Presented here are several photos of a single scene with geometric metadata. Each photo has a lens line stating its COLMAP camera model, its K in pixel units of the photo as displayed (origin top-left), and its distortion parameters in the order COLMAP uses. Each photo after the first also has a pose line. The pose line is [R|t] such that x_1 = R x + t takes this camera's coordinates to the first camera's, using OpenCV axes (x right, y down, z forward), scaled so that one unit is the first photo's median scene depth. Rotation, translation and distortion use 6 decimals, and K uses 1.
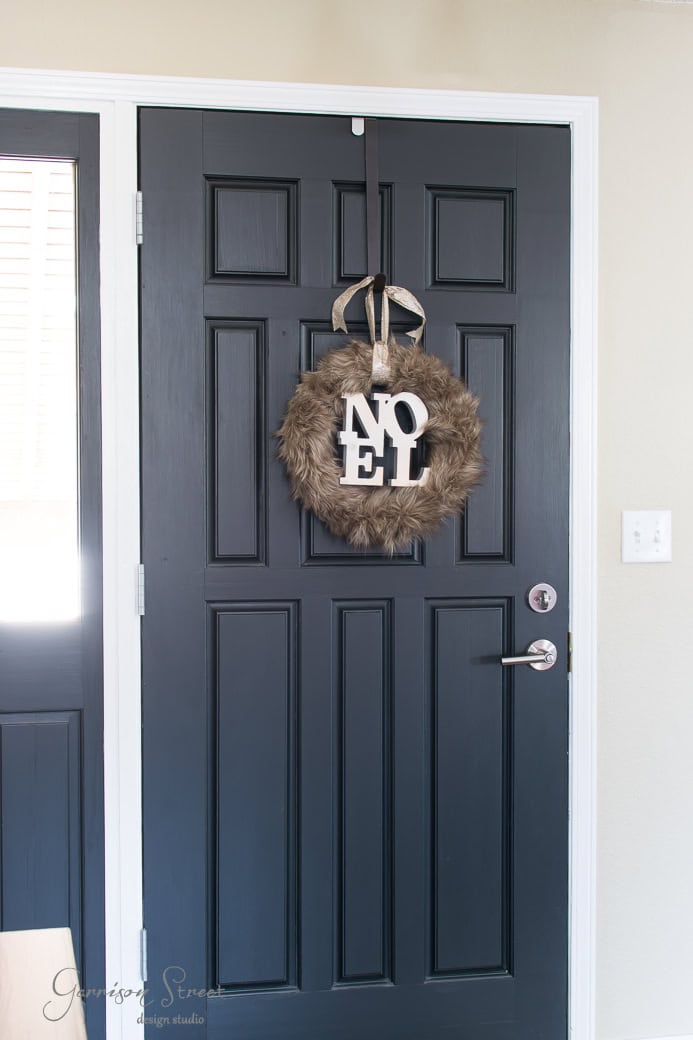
lens RADIAL K [[1575.2, 0, 347.7], [0, 1575.2, 528.1], [0, 0, 1]] dist [0.022336, 0.000000]
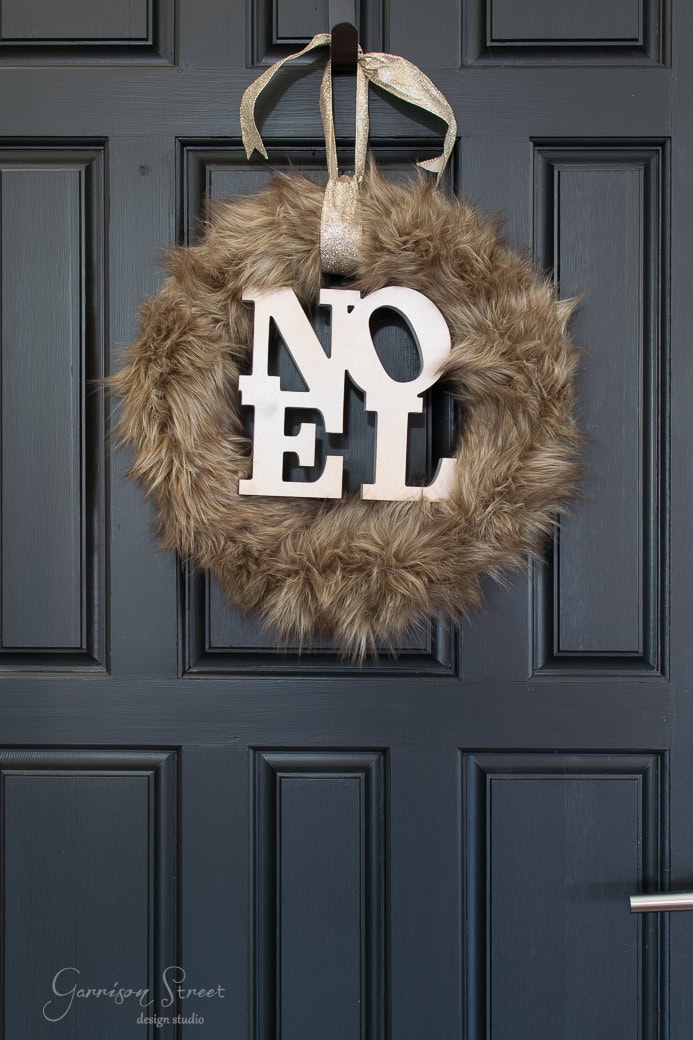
lens RADIAL K [[1575.2, 0, 345.6], [0, 1575.2, 525.2], [0, 0, 1]] dist [0.022336, 0.000000]
pose [[0.971747, 0.003715, -0.235998, 0.126996], [-0.010004, 0.999626, -0.025456, -0.008199], [0.235815, 0.027098, 0.971420, 0.569040]]
